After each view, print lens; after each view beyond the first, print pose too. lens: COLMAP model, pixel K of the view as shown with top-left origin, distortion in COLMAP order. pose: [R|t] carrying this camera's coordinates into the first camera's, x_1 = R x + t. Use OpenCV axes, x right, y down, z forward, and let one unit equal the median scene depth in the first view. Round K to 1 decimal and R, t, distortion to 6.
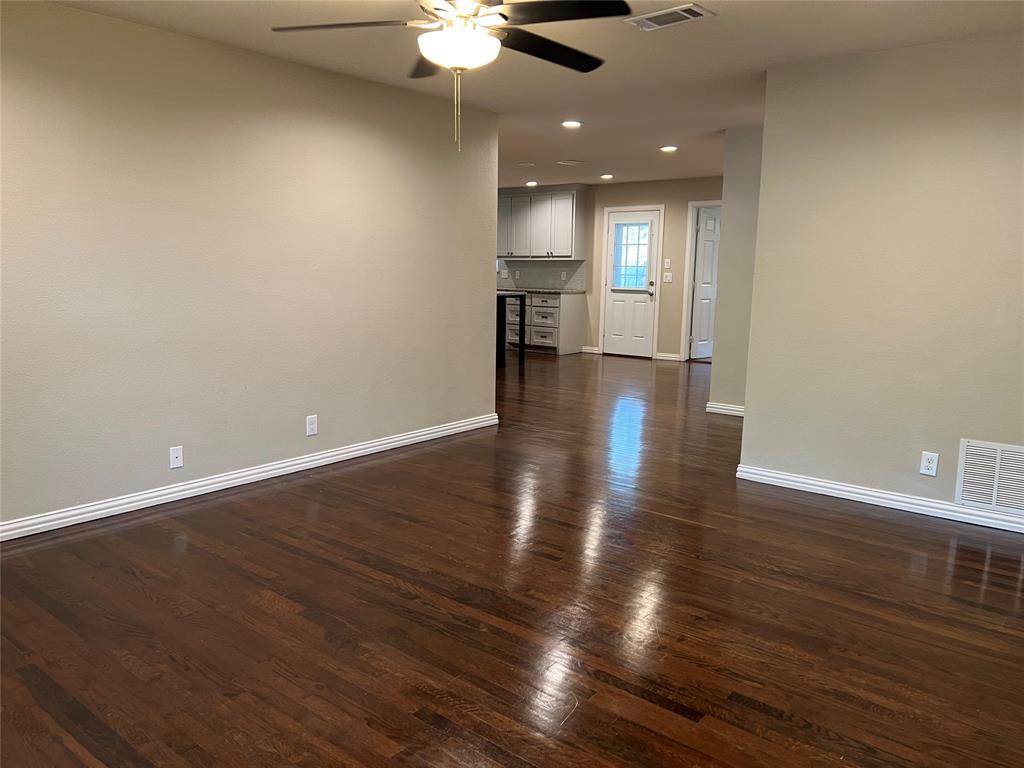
lens RADIAL K [[769.0, 0, 517.5], [0, 769.0, 389.4], [0, 0, 1]] dist [0.083887, -0.092653]
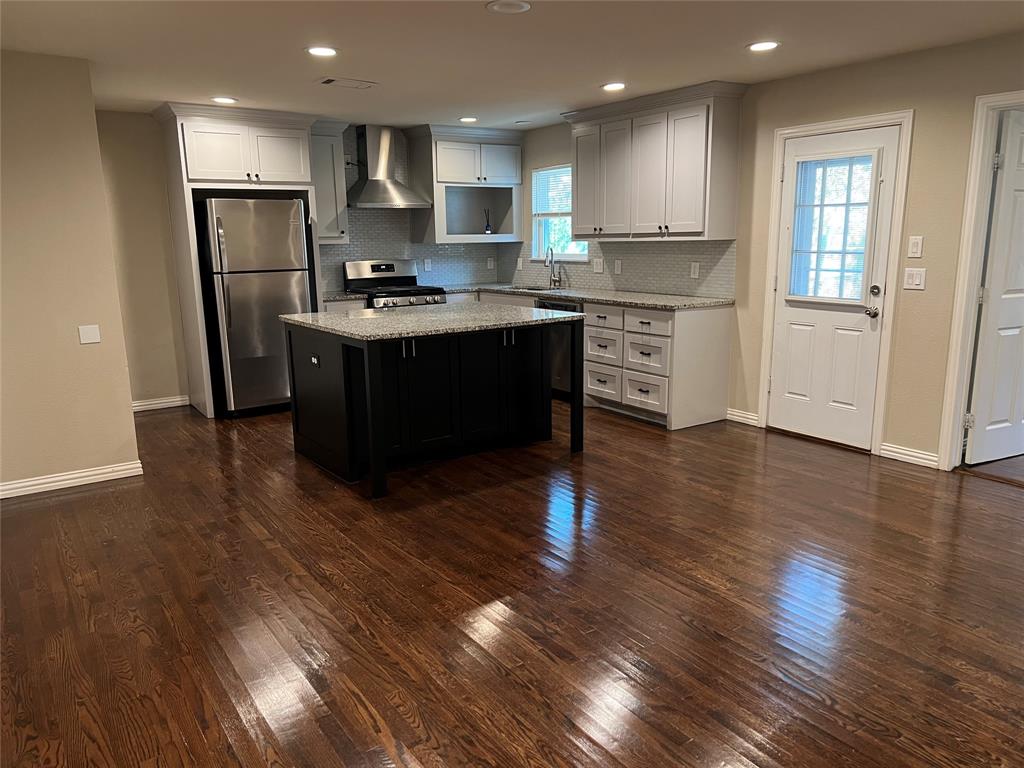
lens RADIAL K [[769.0, 0, 517.5], [0, 769.0, 389.4], [0, 0, 1]] dist [0.083887, -0.092653]
pose [[0.956993, 0.032529, -0.288281, 0.103606], [-0.019161, 0.998611, 0.049073, -0.094669], [0.289477, -0.041439, 0.956287, 0.484251]]
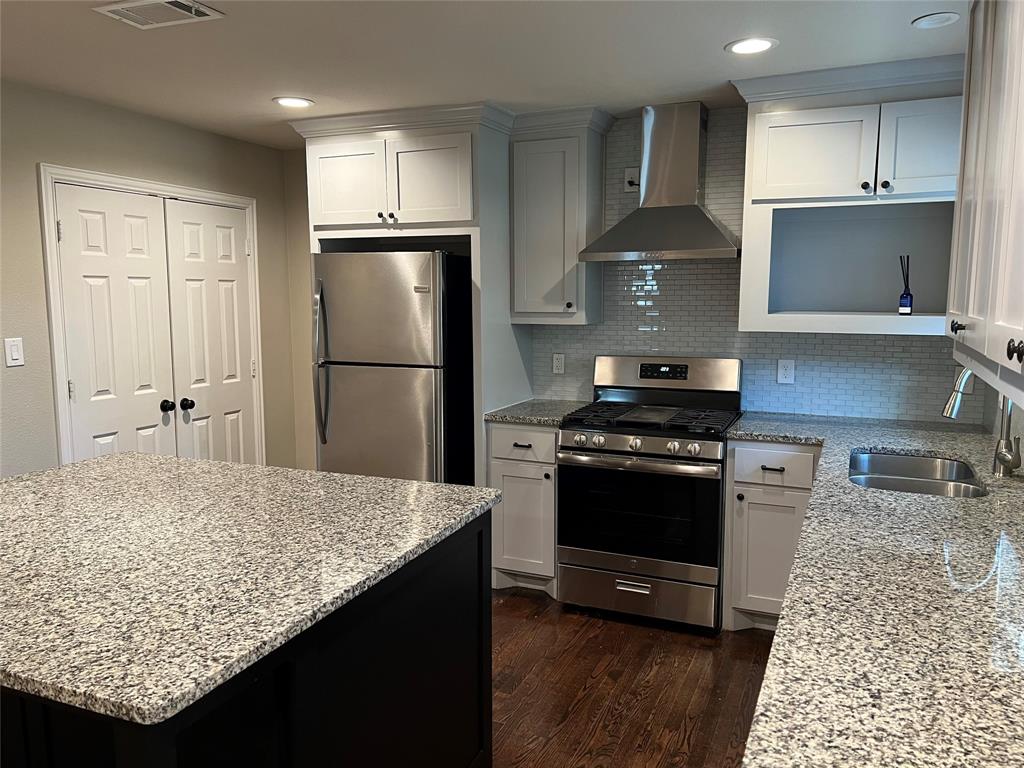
lens RADIAL K [[769.0, 0, 517.5], [0, 769.0, 389.4], [0, 0, 1]] dist [0.083887, -0.092653]
pose [[0.252771, 0.113739, -0.960818, 0.121338], [-0.149284, 0.985759, 0.077419, -0.174665], [0.955940, 0.123865, 0.266150, 0.941776]]
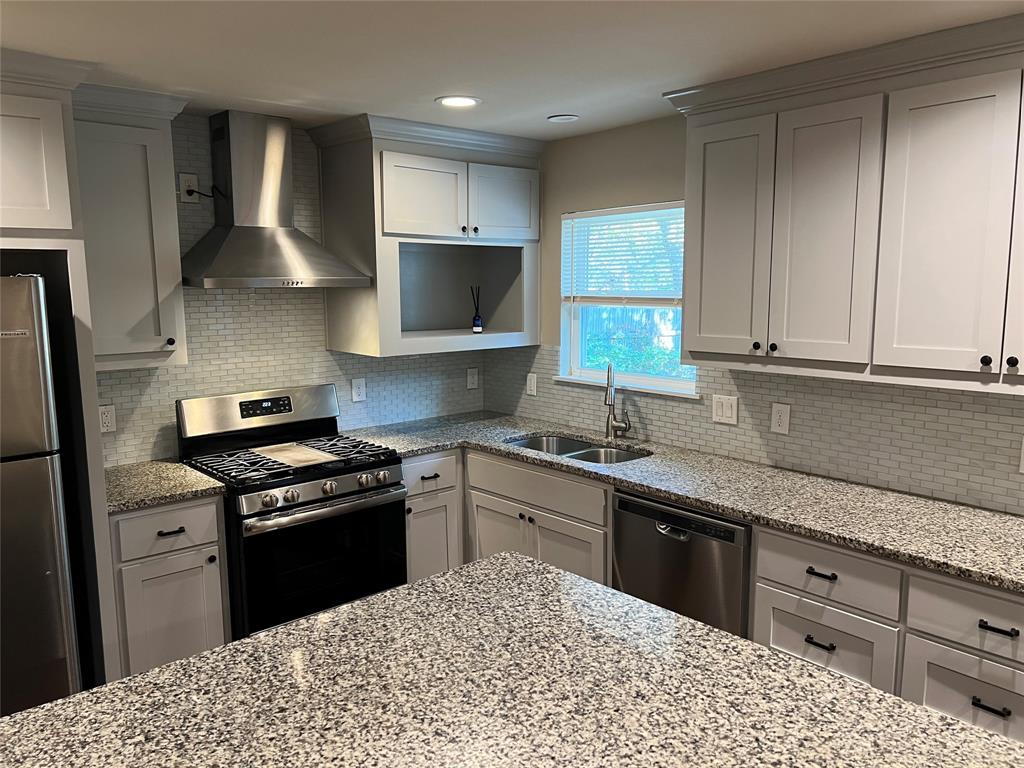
lens RADIAL K [[769.0, 0, 517.5], [0, 769.0, 389.4], [0, 0, 1]] dist [0.083887, -0.092653]
pose [[0.984637, 0.008583, -0.174401, -0.046485], [-0.011429, 0.999817, -0.015324, -0.168927], [0.174238, 0.017082, 0.984555, 0.797661]]
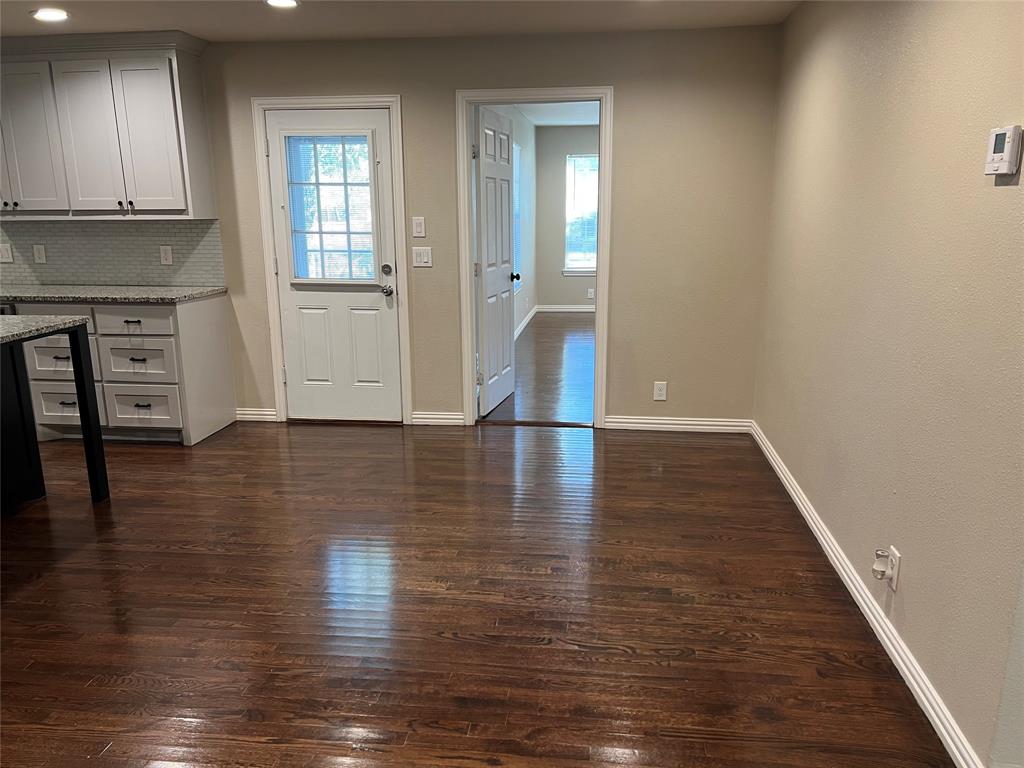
lens RADIAL K [[769.0, 0, 517.5], [0, 769.0, 389.4], [0, 0, 1]] dist [0.083887, -0.092653]
pose [[0.846632, -0.139792, 0.513491, -0.010203], [0.099291, 0.989434, 0.105653, -0.103332], [-0.522835, -0.038464, 0.851566, 0.538070]]
